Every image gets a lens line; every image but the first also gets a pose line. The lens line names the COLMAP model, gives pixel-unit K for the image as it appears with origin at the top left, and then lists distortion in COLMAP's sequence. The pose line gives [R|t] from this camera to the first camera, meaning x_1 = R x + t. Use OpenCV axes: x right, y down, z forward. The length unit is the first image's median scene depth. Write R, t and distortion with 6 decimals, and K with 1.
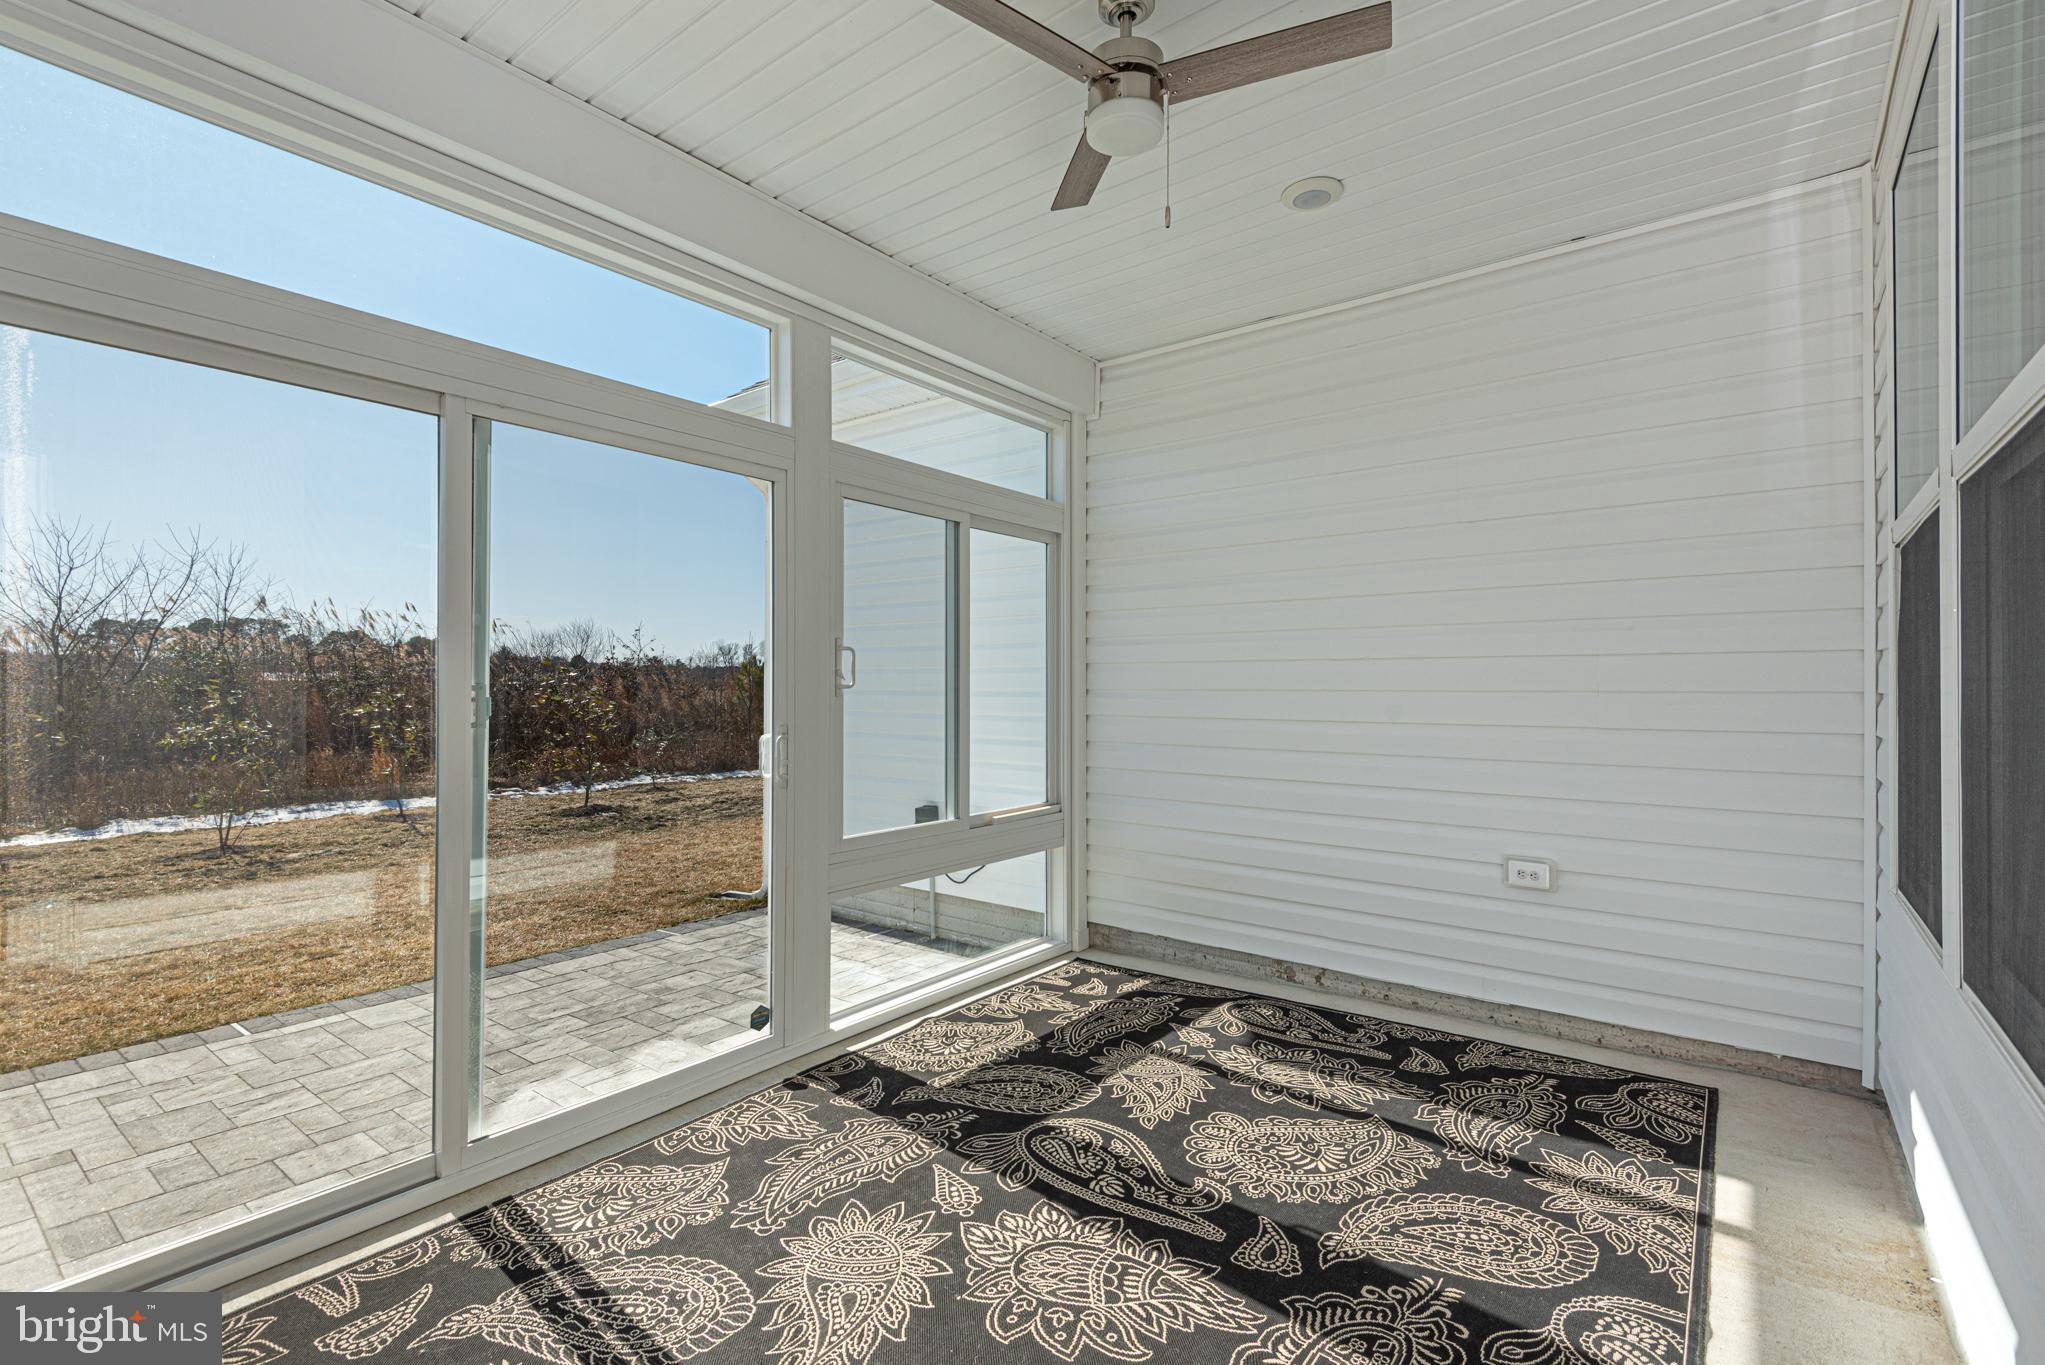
lens RADIAL K [[937.7, 0, 1024.3], [0, 937.7, 680.8], [0, 0, 1]] dist [0.012770, -0.001981]
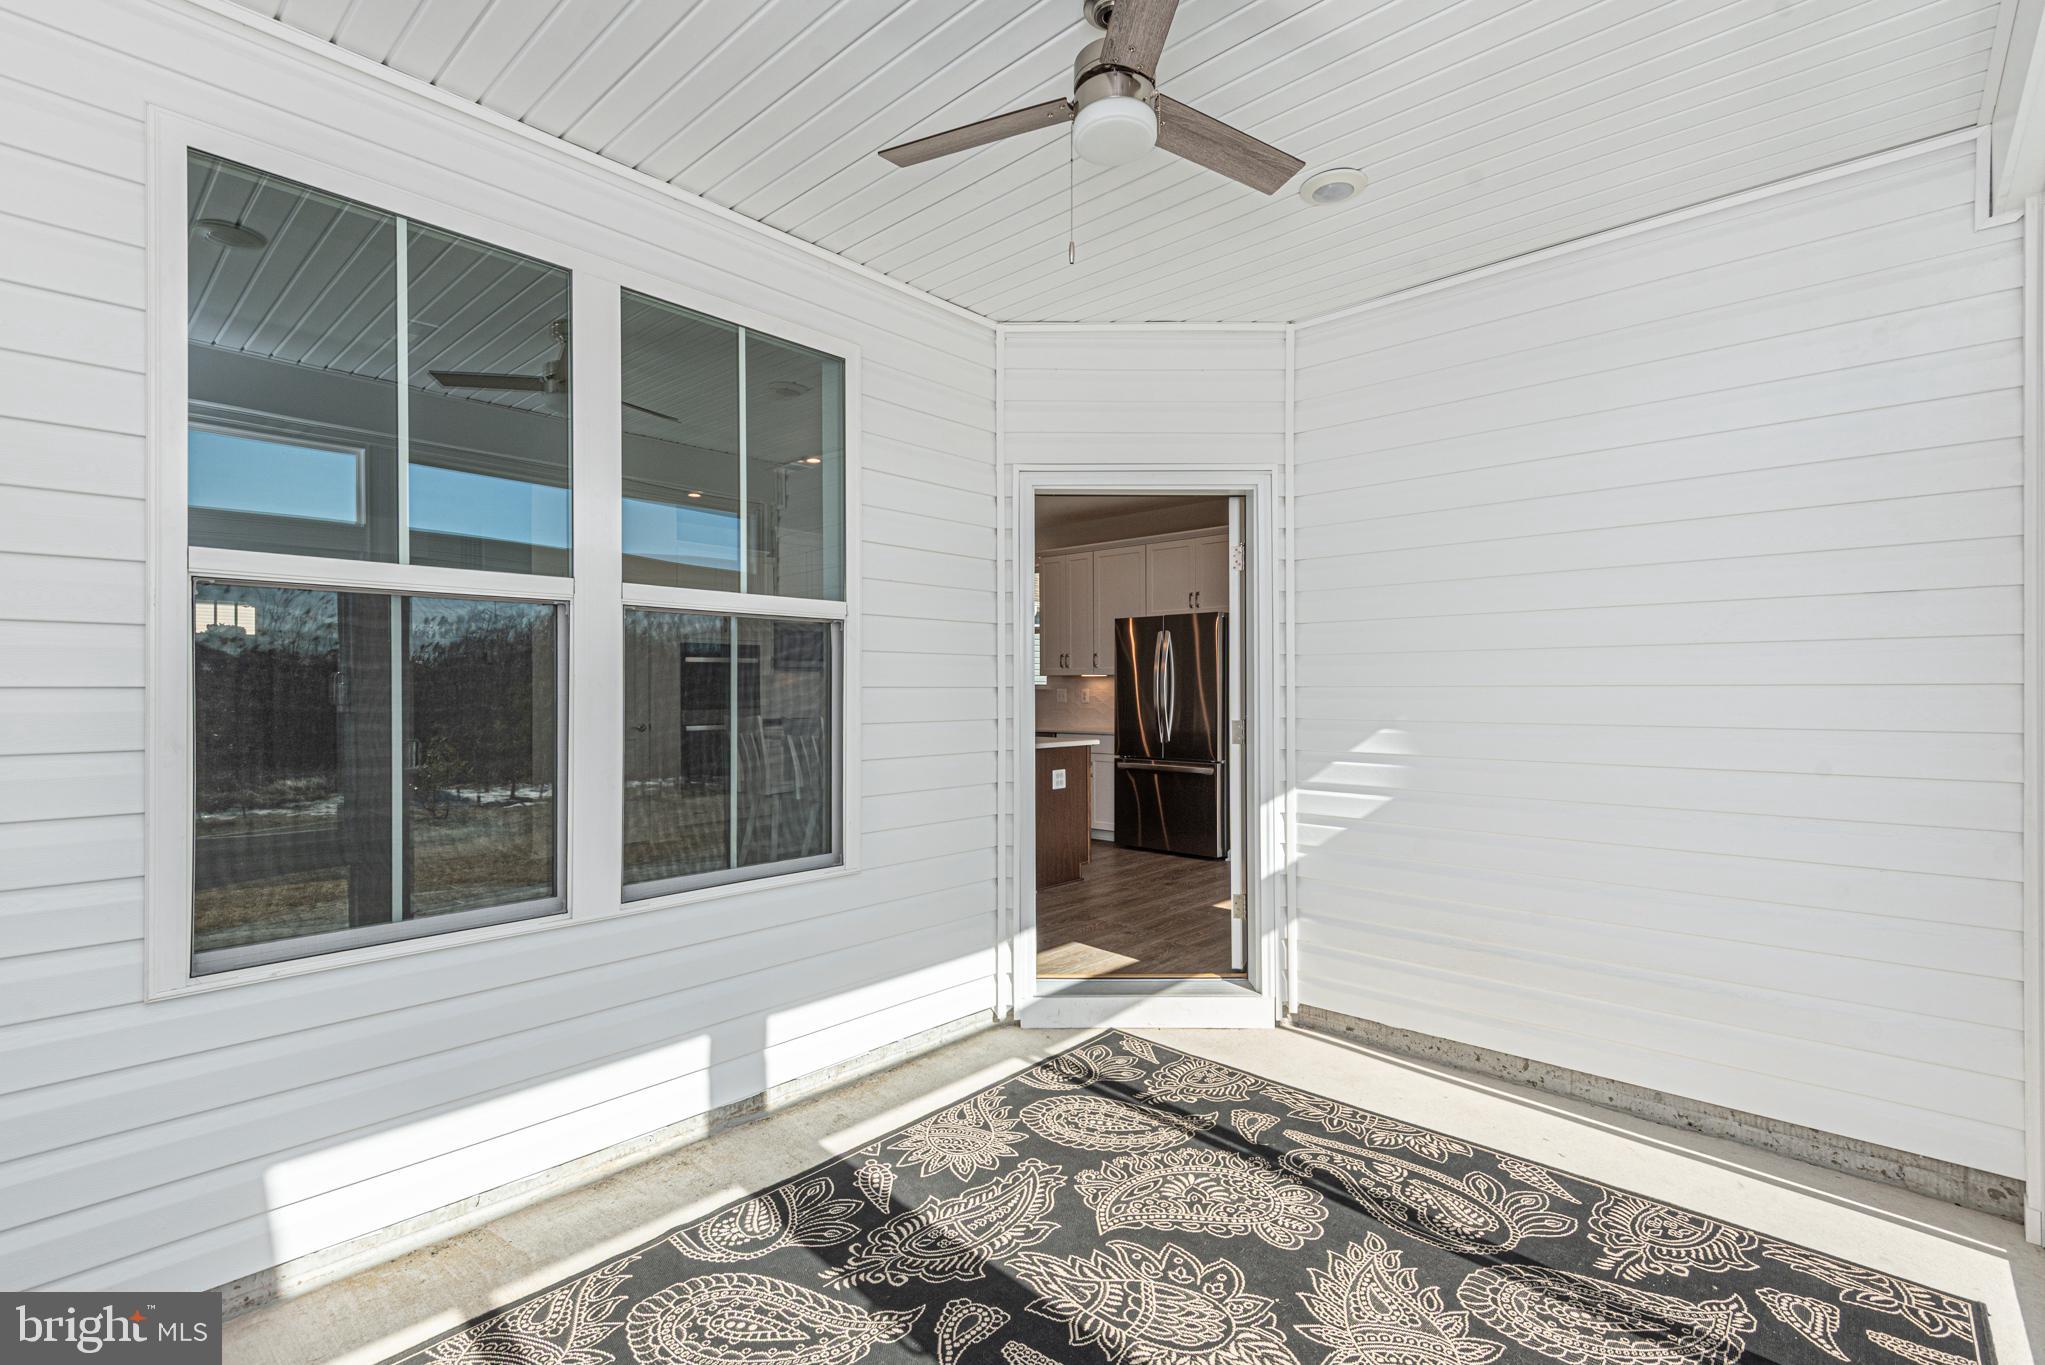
lens RADIAL K [[937.7, 0, 1019.8], [0, 937.7, 688.1], [0, 0, 1]] dist [0.012770, -0.001981]
pose [[-0.997508, -0.001072, 0.070552, 0.146457], [-0.001403, 0.999988, -0.004631, -0.042191], [-0.070546, -0.004718, -0.997497, 2.066796]]
